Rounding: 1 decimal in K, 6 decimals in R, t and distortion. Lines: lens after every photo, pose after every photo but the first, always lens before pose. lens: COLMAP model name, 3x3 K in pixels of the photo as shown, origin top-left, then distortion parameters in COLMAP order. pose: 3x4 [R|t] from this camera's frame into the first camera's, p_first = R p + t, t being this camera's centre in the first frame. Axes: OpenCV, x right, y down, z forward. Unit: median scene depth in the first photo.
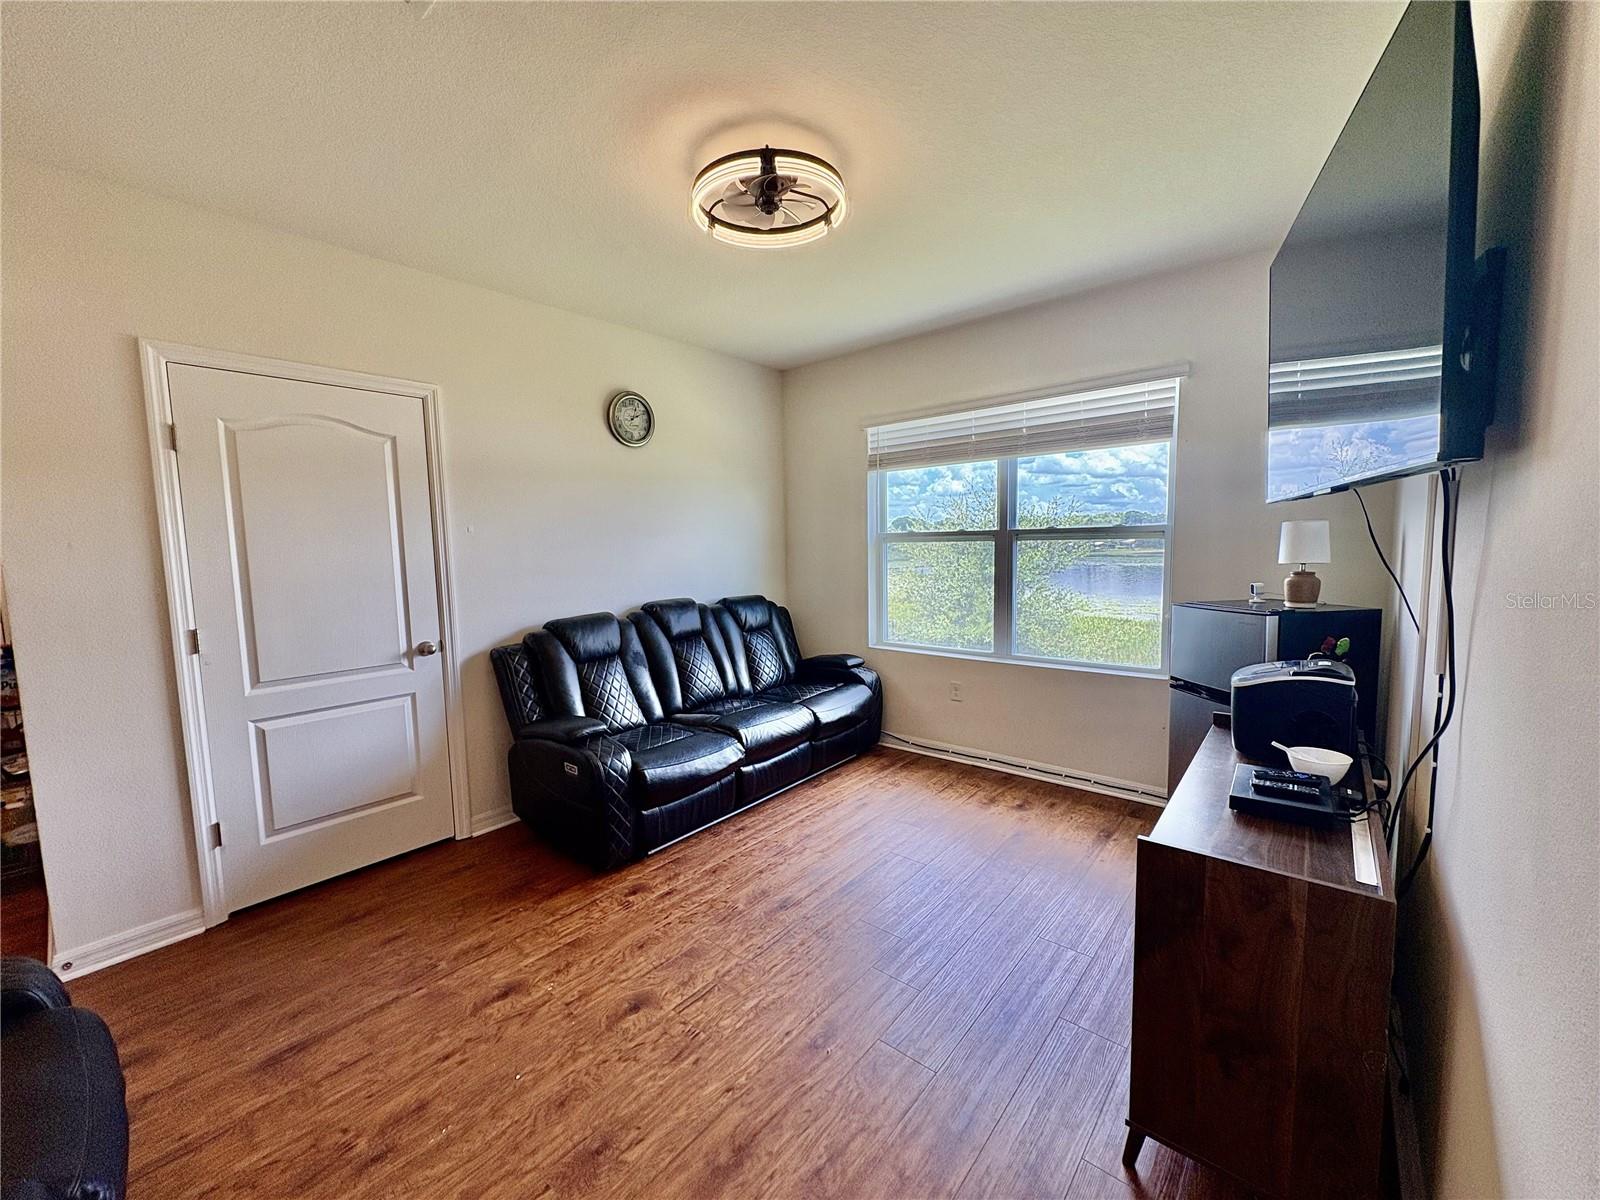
lens RADIAL K [[636.2, 0, 803.4], [0, 636.2, 598.7], [0, 0, 1]] dist [0.000686, 0.000096]
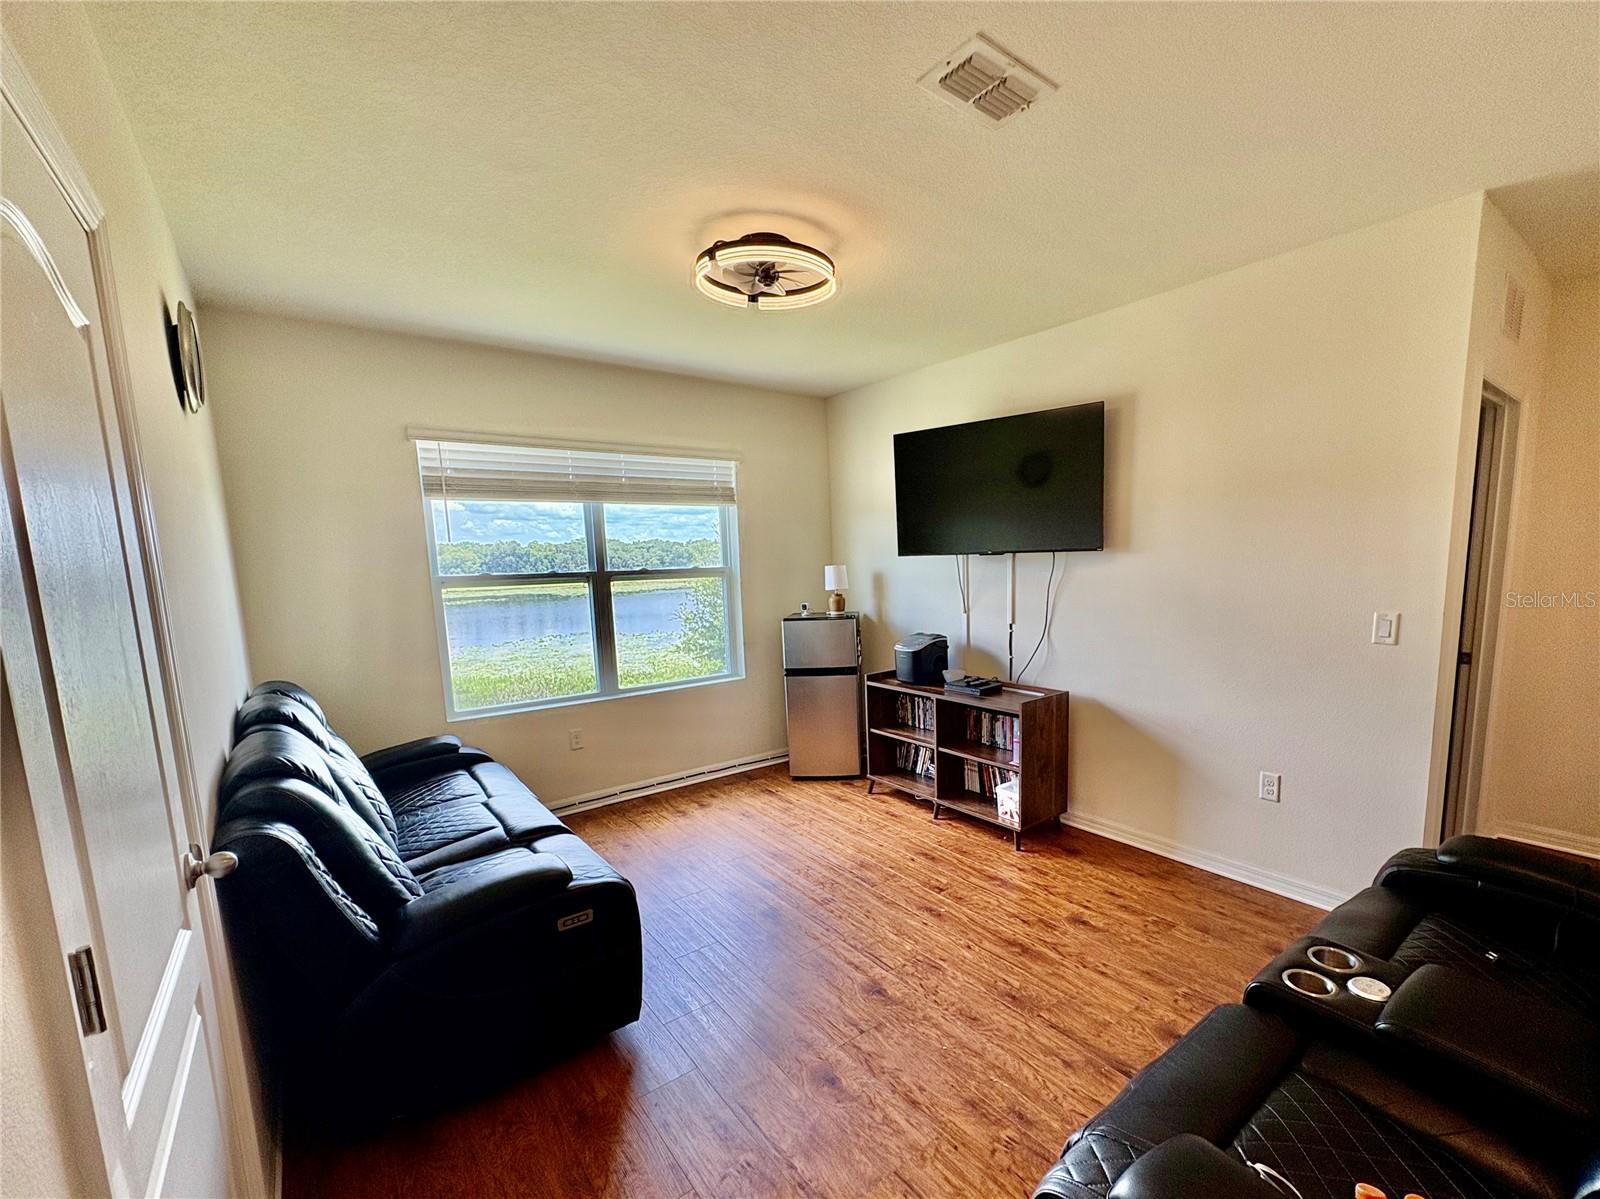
lens RADIAL K [[682.2, 0, 876.1], [0, 682.2, 652.1], [0, 0, 1]] dist [-0.003222, -0.000045]
pose [[0.181717, -0.120848, 0.975897, -0.749197], [0.110690, 0.988626, 0.101813, -0.045518], [-0.977101, 0.089521, 0.193027, 0.386463]]
